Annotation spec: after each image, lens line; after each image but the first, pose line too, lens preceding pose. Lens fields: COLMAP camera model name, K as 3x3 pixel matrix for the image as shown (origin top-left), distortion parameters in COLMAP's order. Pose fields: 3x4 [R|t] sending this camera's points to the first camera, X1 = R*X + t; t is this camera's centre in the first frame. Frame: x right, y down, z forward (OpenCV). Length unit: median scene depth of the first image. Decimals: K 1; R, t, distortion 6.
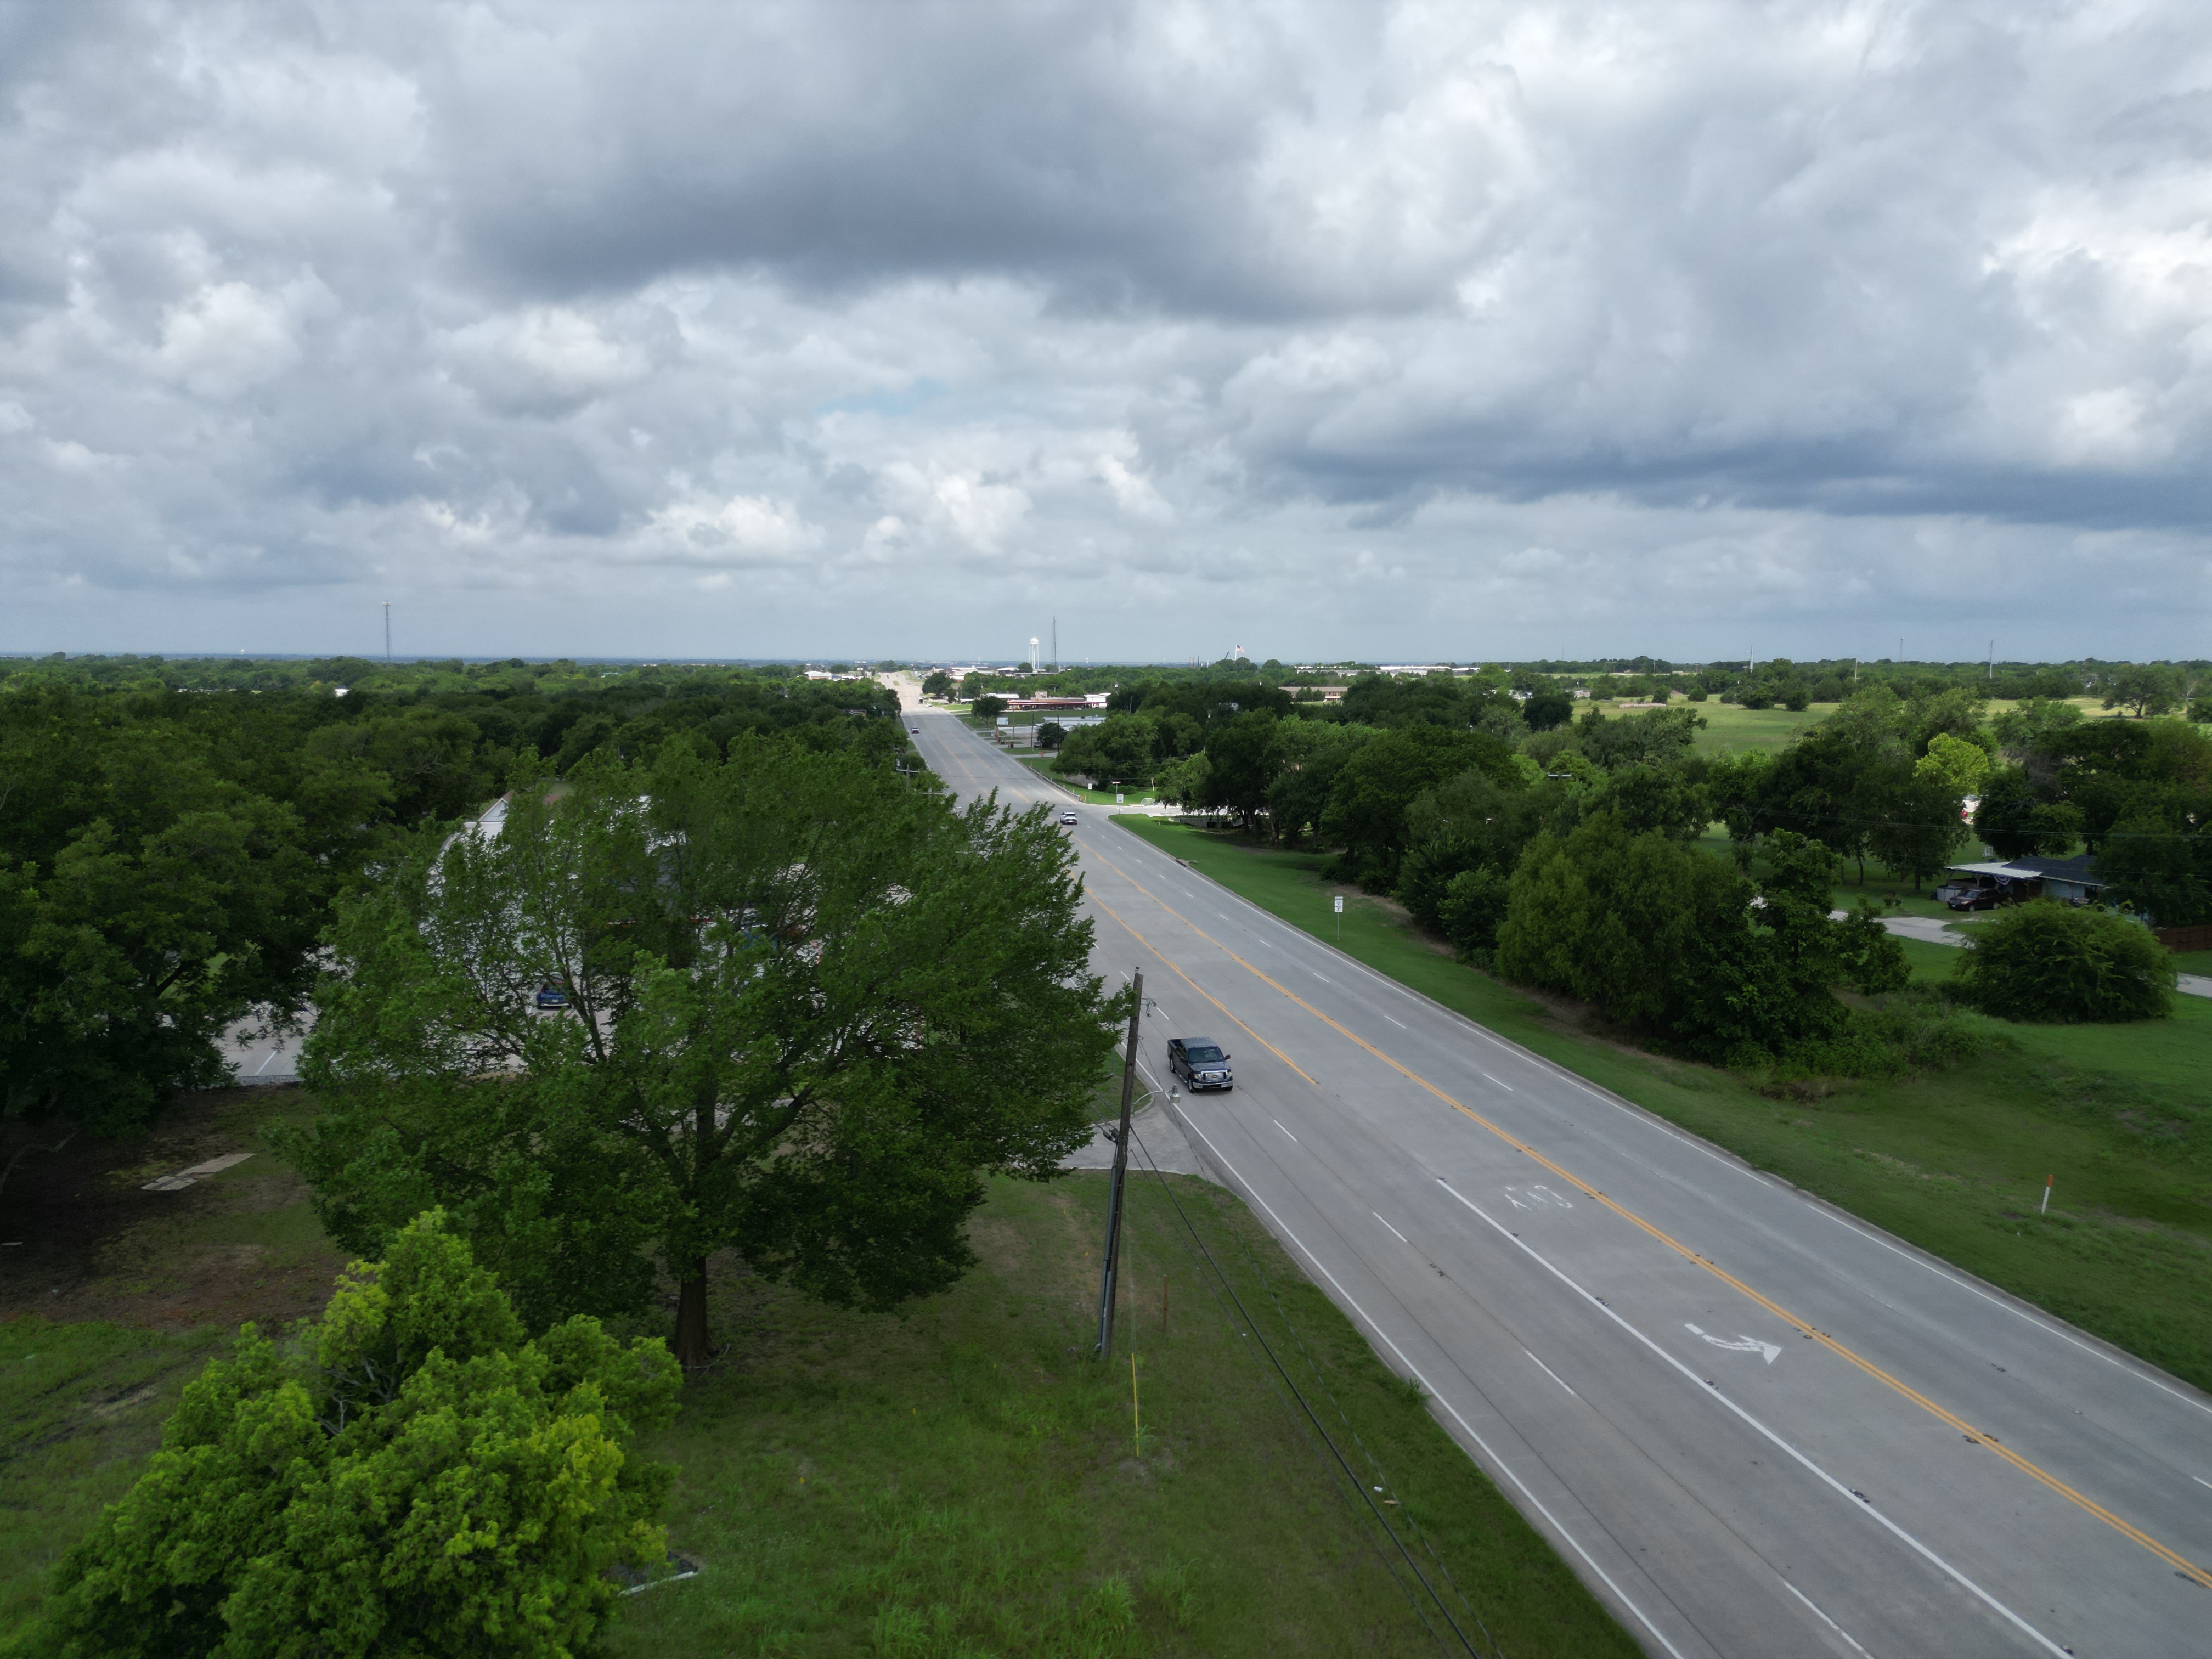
lens RADIAL K [[1553.6, 0, 1093.8], [0, 1553.6, 822.6], [0, 0, 1]] dist [0.054276, -0.042621]
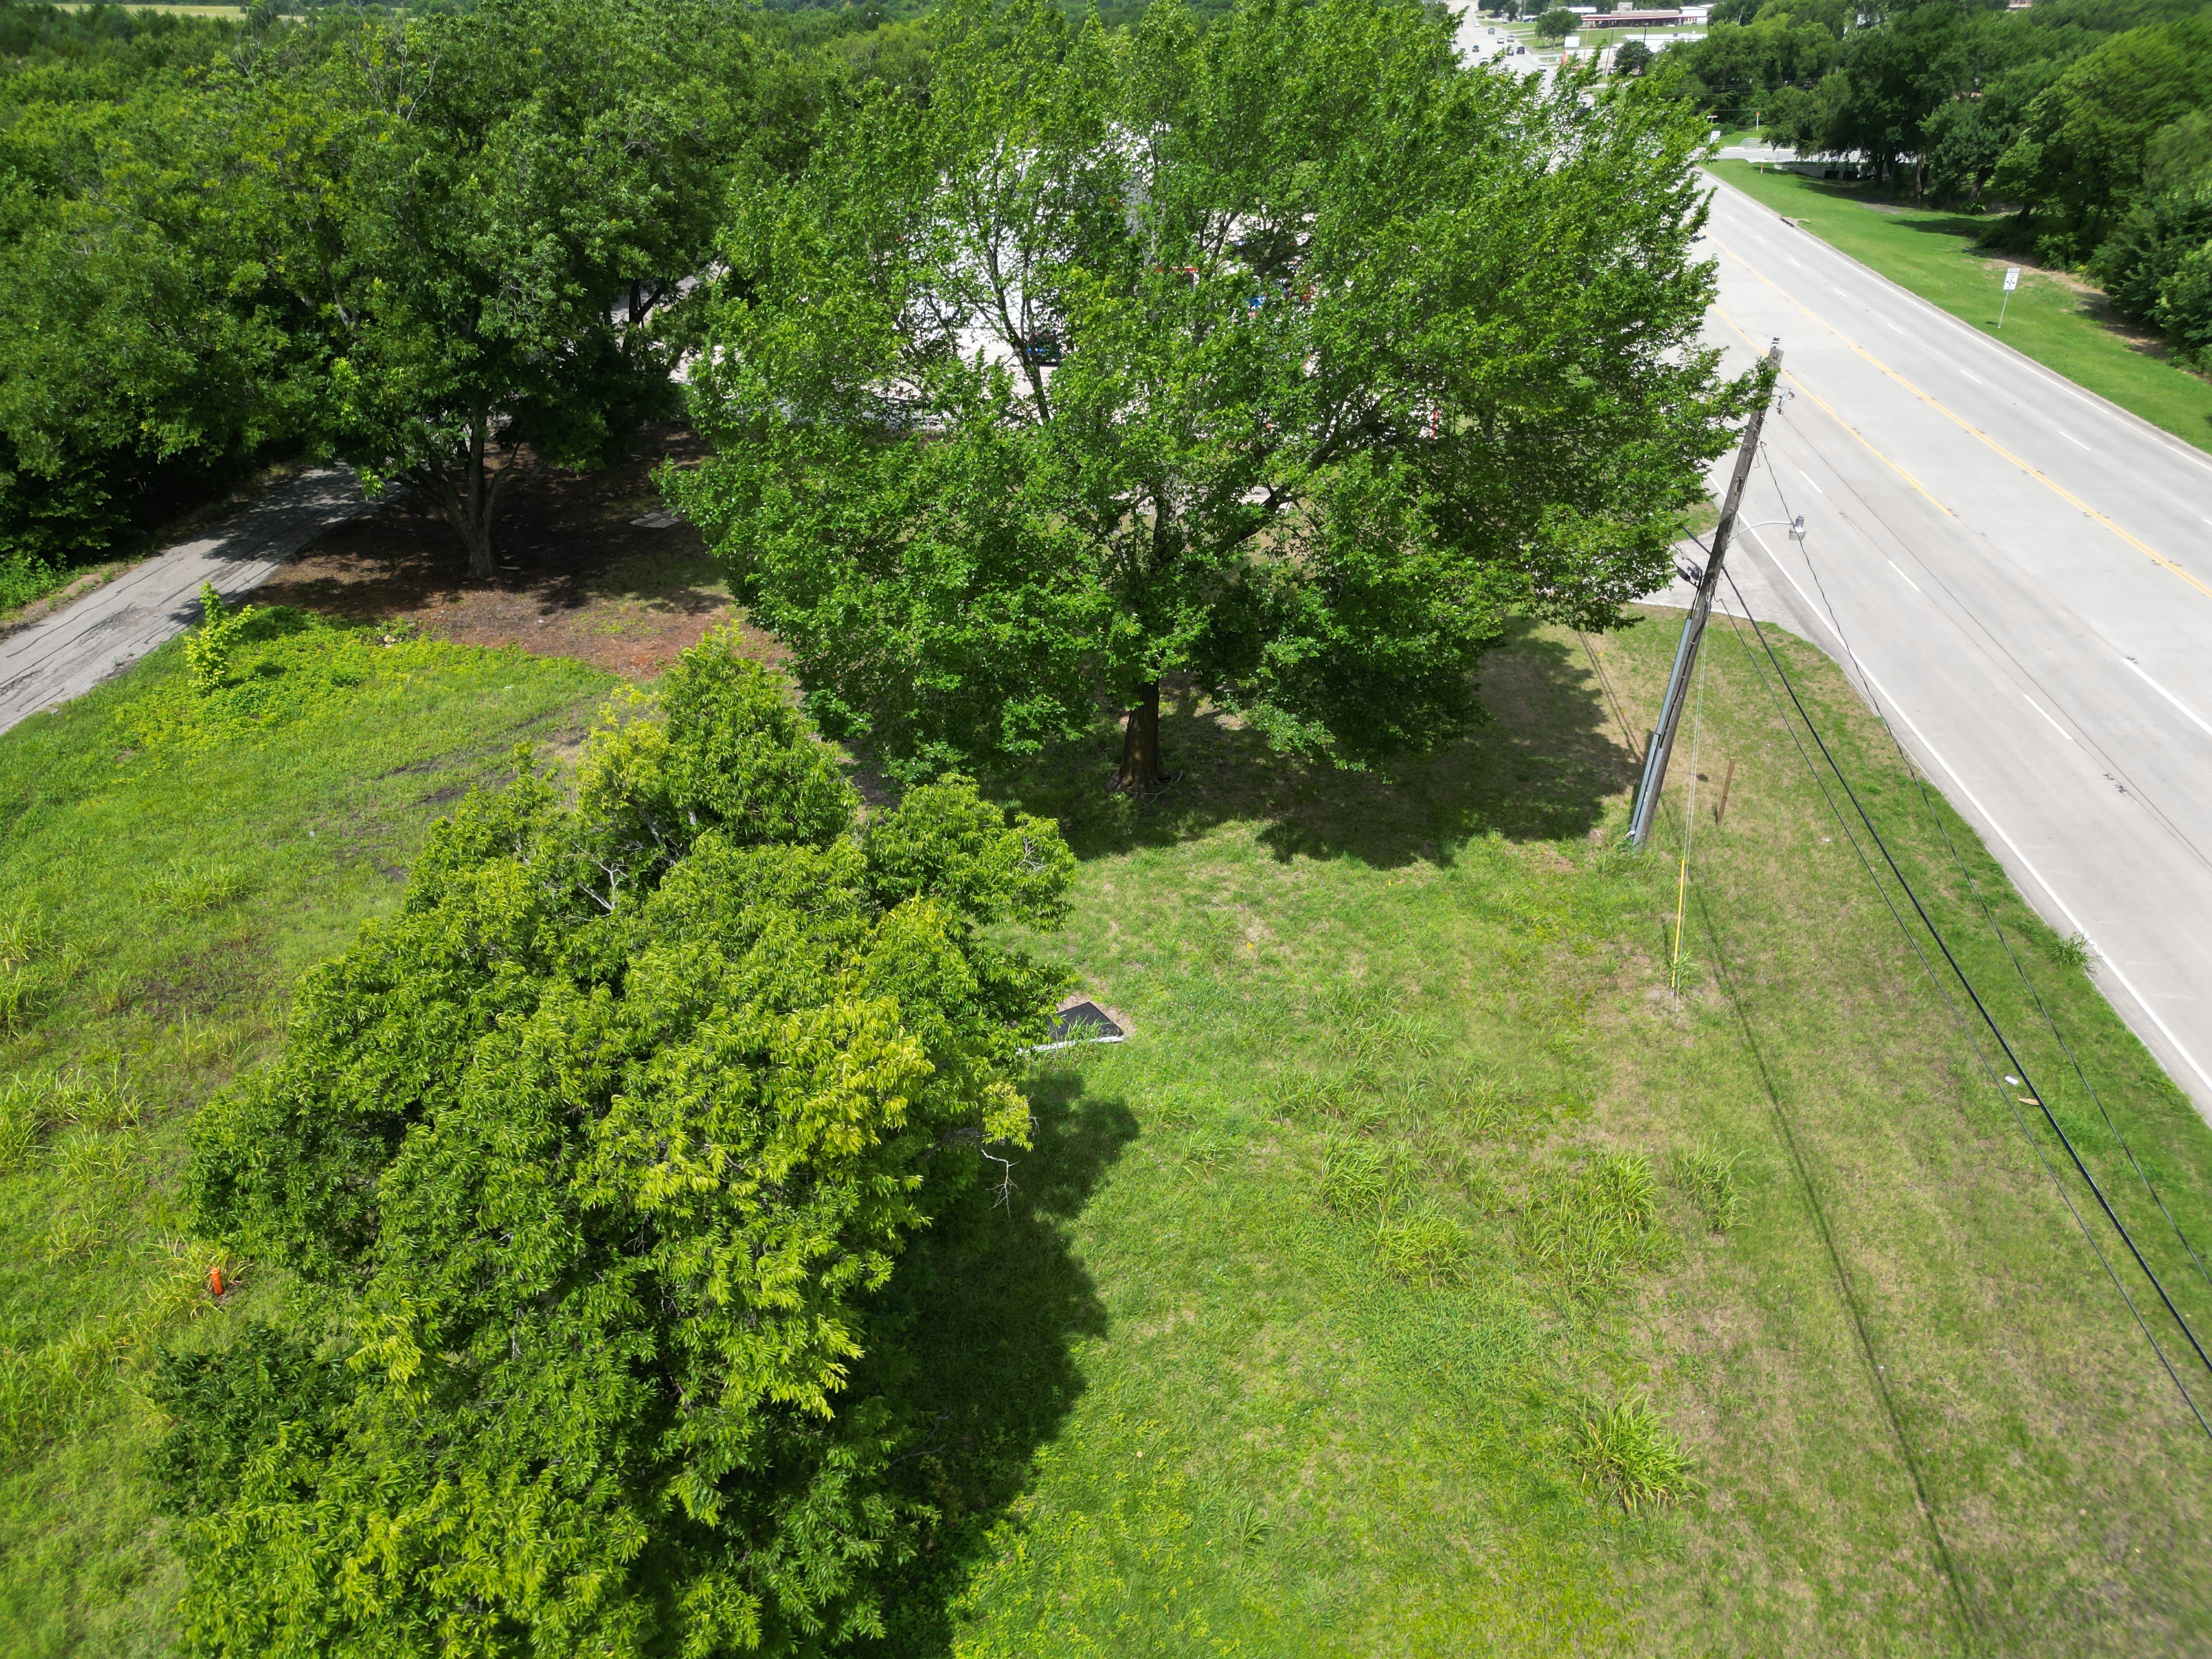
lens RADIAL K [[1553.6, 0, 1103.9], [0, 1553.6, 821.7], [0, 0, 1]] dist [0.054276, -0.042621]
pose [[0.950248, 0.137115, -0.279694, -0.030333], [-0.021034, 0.924105, 0.381560, 0.032134], [0.310784, -0.356694, 0.881012, 0.219344]]
